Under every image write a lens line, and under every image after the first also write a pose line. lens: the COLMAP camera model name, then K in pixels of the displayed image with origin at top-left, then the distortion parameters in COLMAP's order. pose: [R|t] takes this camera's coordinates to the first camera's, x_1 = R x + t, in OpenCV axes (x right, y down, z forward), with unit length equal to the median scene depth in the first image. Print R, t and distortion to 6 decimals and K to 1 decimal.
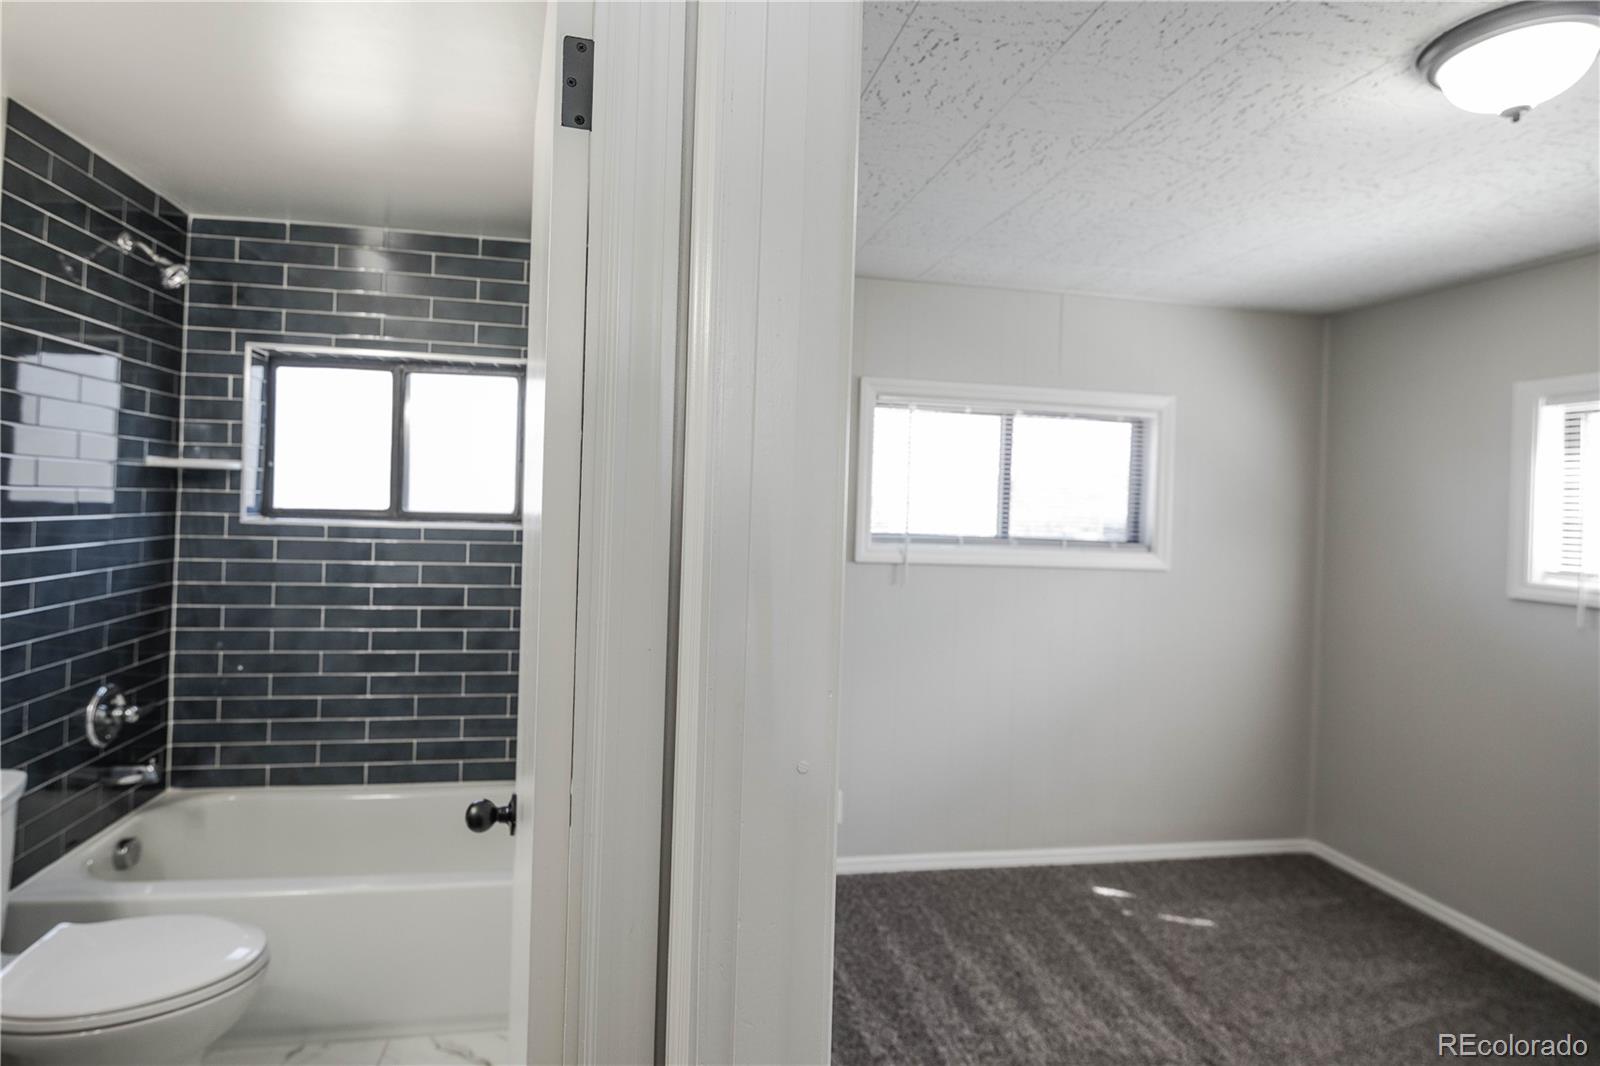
lens RADIAL K [[788.3, 0, 757.4], [0, 788.3, 484.6], [0, 0, 1]] dist [-0.000348, -0.006717]
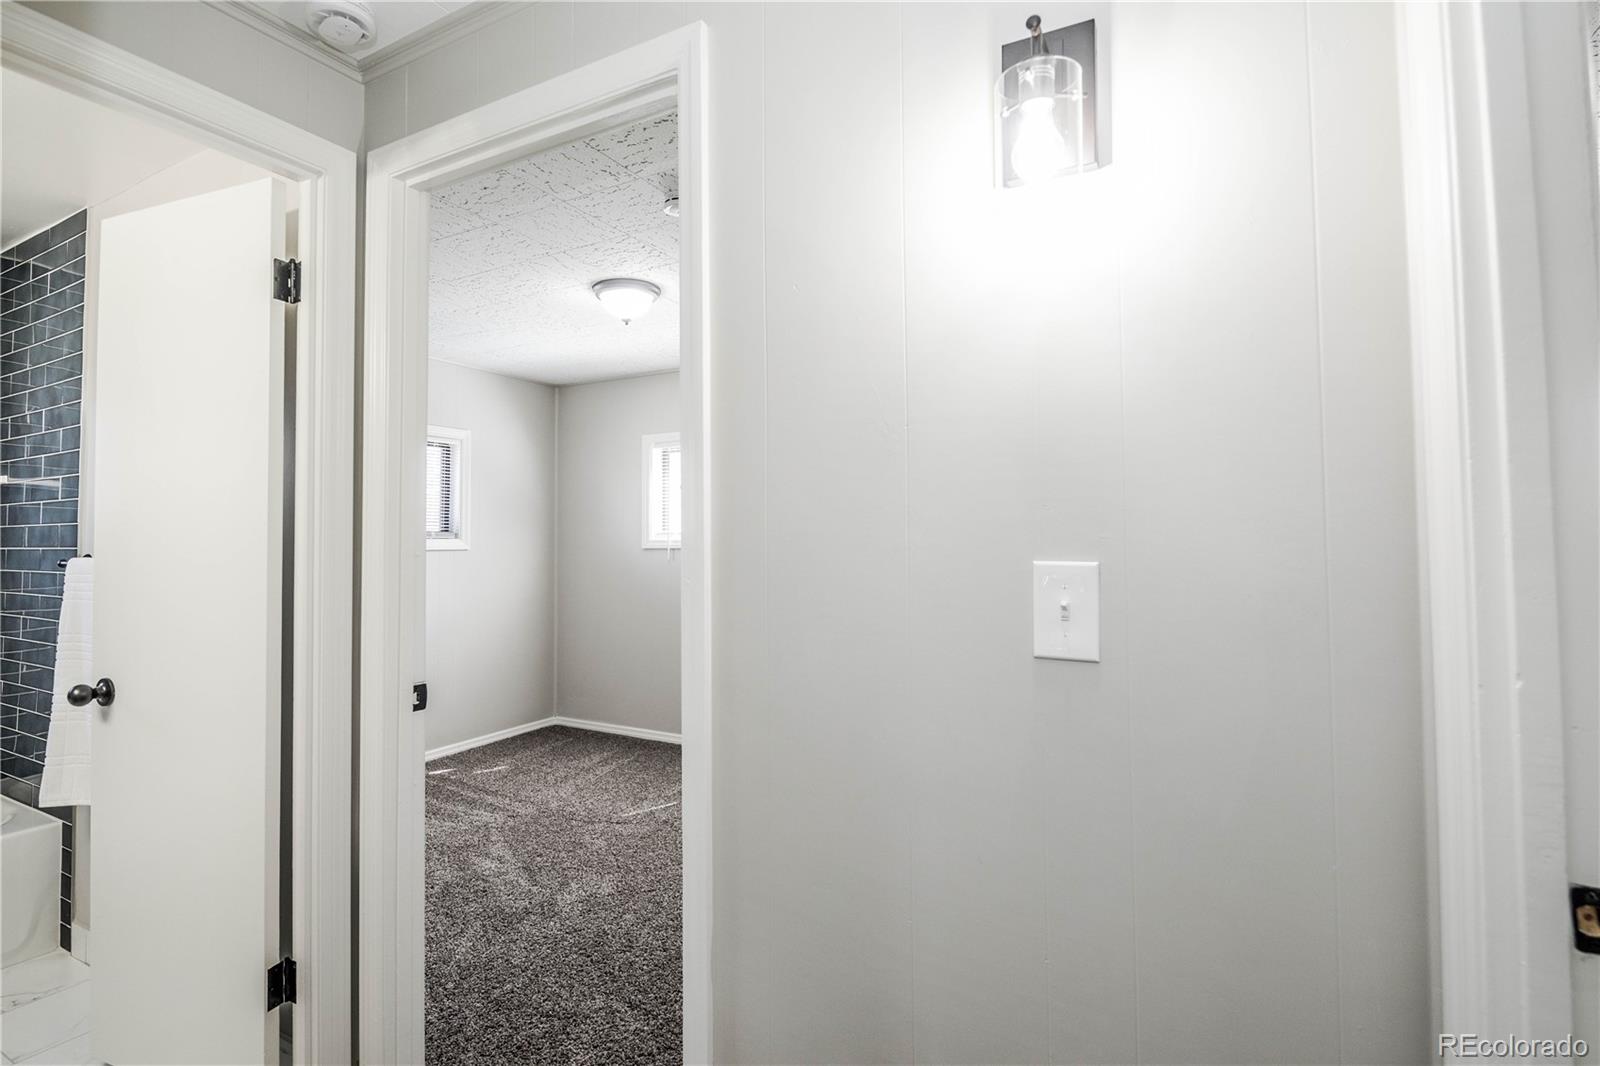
lens RADIAL K [[788.3, 0, 767.7], [0, 788.3, 510.6], [0, 0, 1]] dist [-0.000348, -0.006717]
pose [[0.631324, -0.017500, 0.775322, -0.338789], [0.018643, 0.999799, 0.007385, 0.046753], [-0.775295, 0.009792, 0.631524, -0.457832]]
